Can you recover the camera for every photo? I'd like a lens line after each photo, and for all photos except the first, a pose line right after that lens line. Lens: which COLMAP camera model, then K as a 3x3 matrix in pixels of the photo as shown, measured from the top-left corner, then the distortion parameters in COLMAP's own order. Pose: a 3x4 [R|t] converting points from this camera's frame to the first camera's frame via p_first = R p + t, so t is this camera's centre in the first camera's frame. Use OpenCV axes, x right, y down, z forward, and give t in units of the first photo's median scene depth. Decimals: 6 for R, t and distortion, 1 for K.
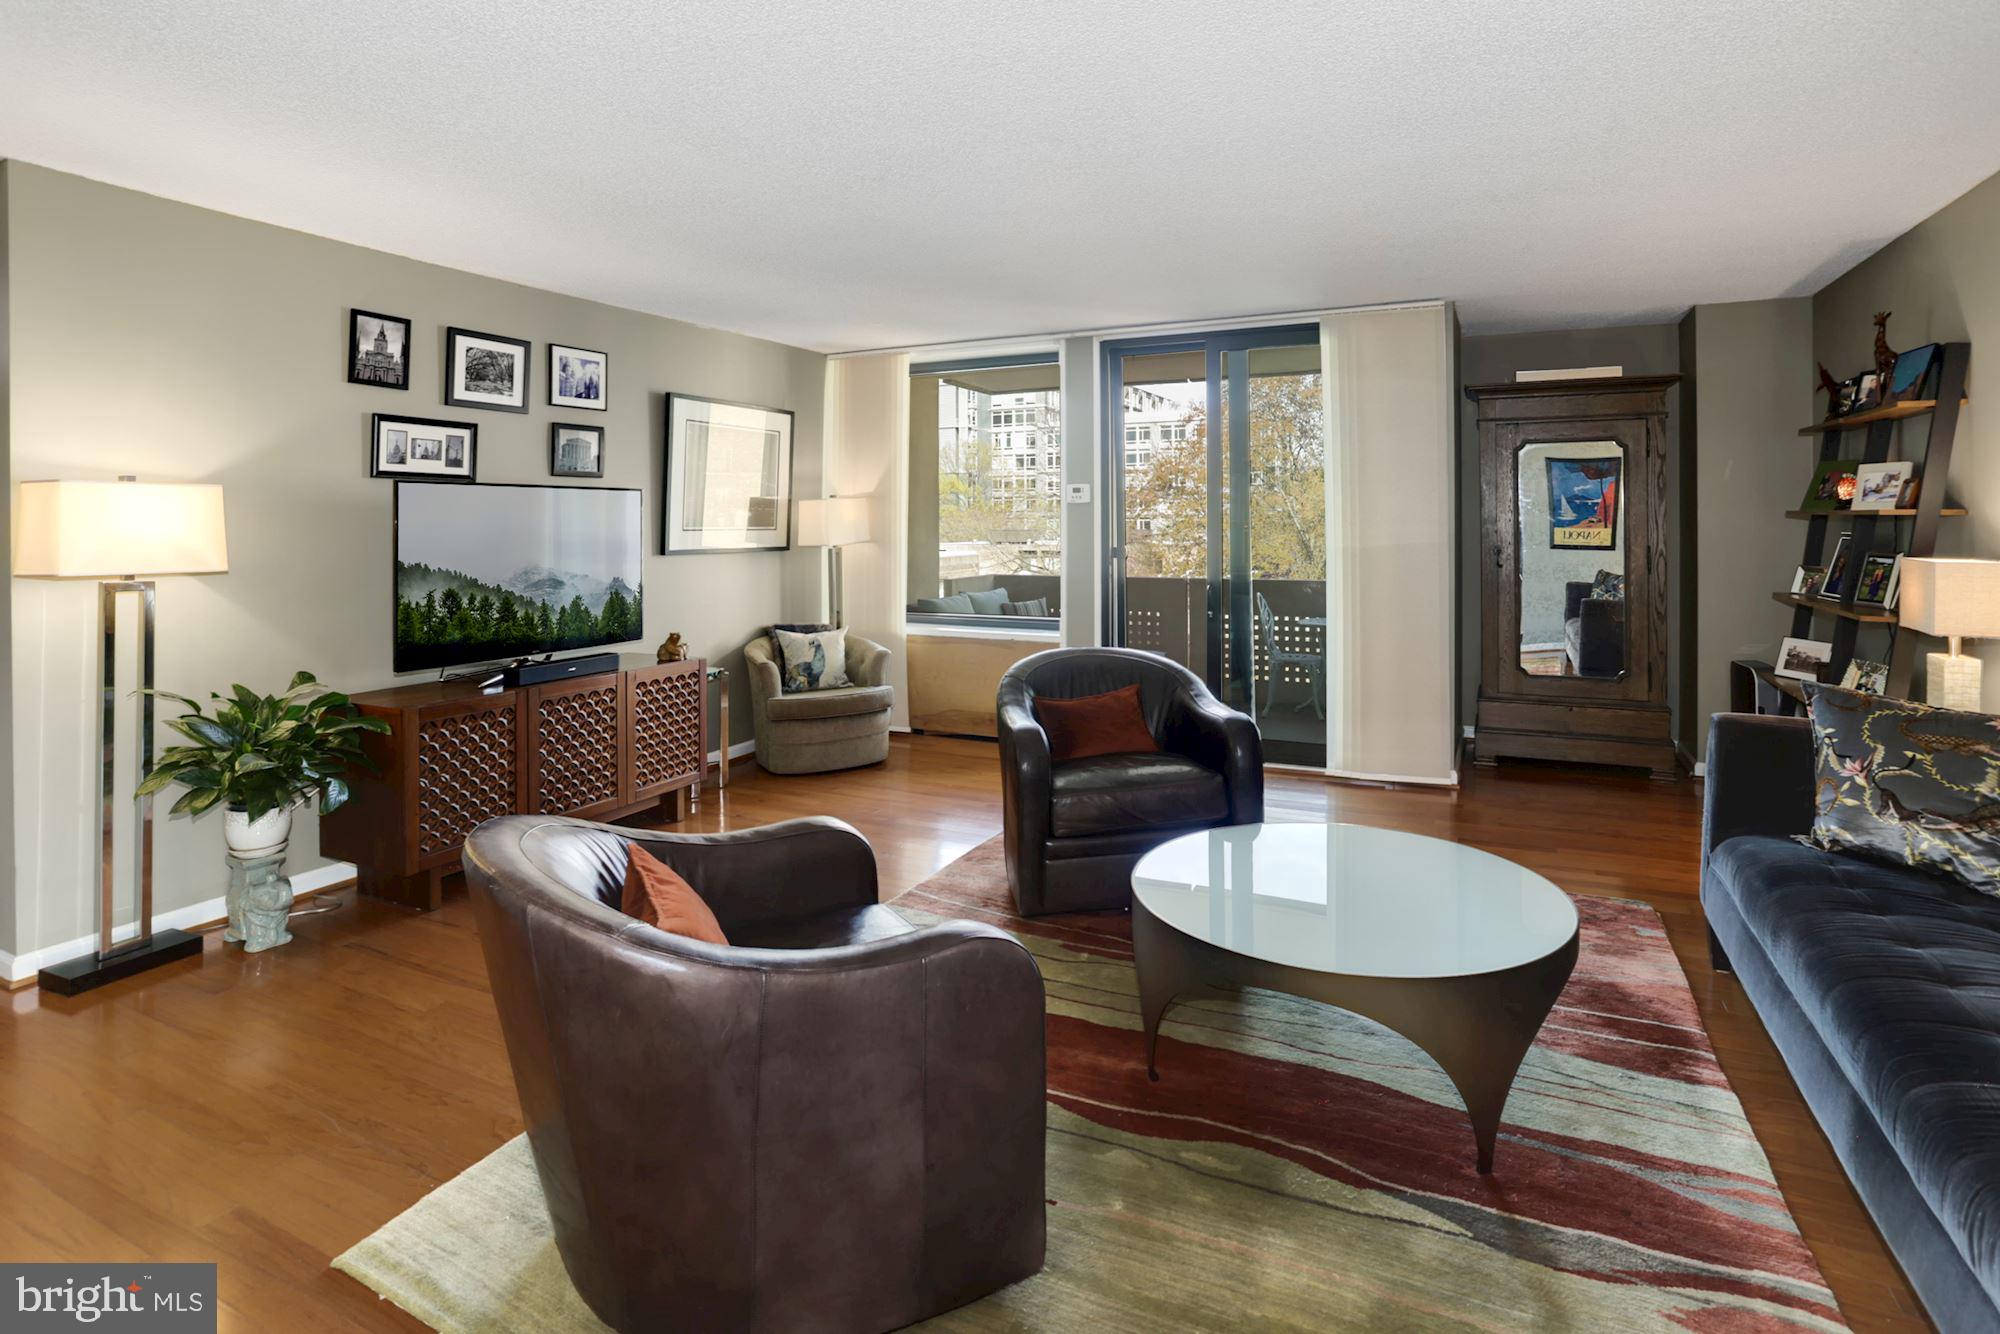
lens RADIAL K [[1020.6, 0, 996.5], [0, 1020.6, 513.1], [0, 0, 1]] dist [-0.066278, 0.024618]
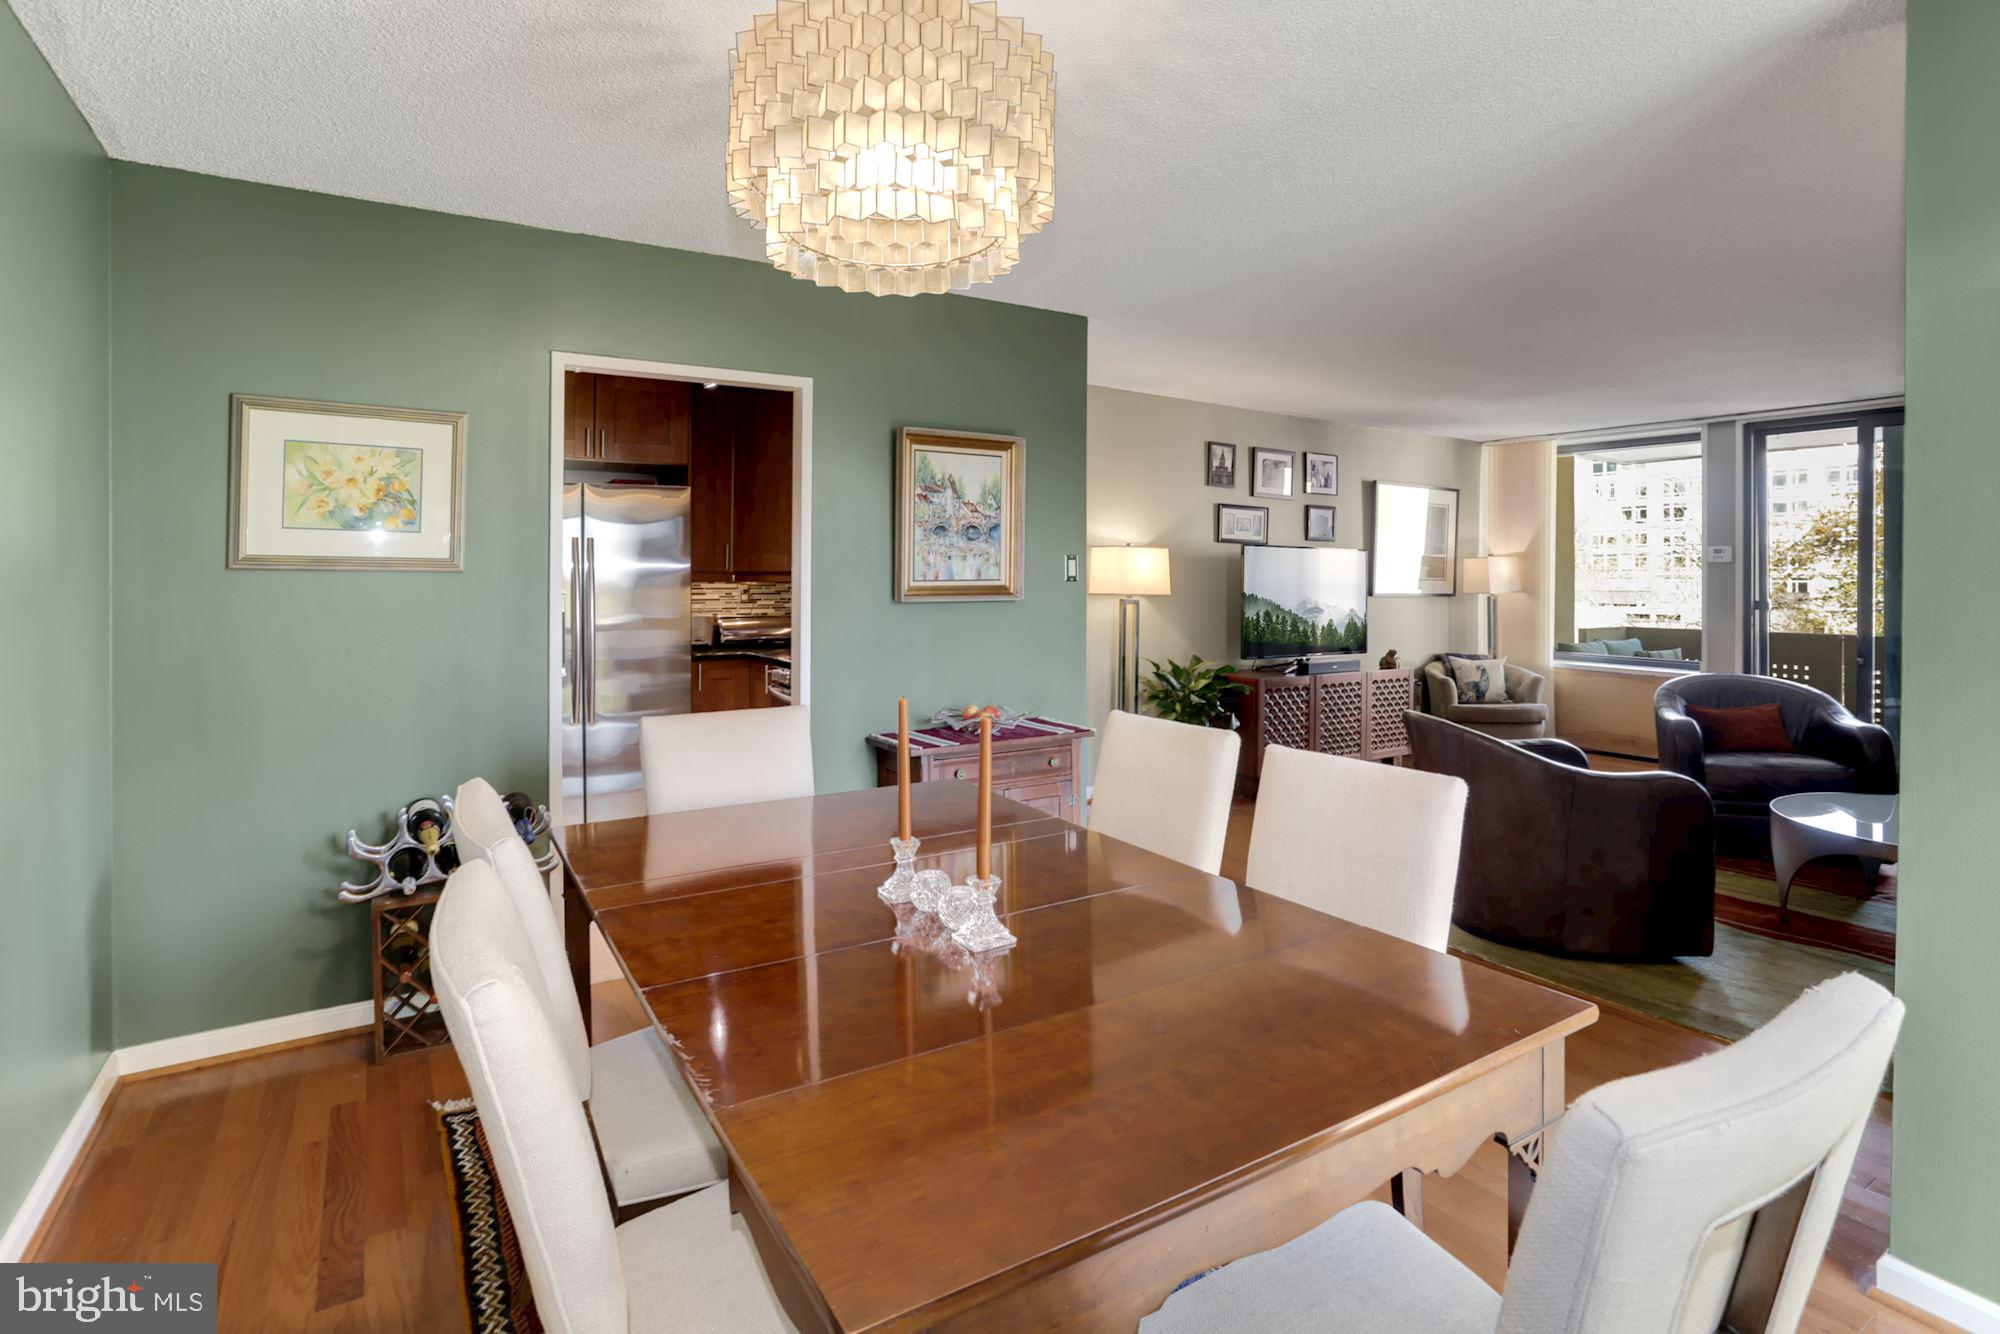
lens RADIAL K [[1020.6, 0, 996.5], [0, 1020.6, 513.1], [0, 0, 1]] dist [-0.066278, 0.024618]
pose [[0.858130, -0.012185, -0.513289, -0.061977], [-0.015516, 0.998646, -0.049647, 0.005640], [0.513199, 0.050568, 0.856779, -0.553972]]
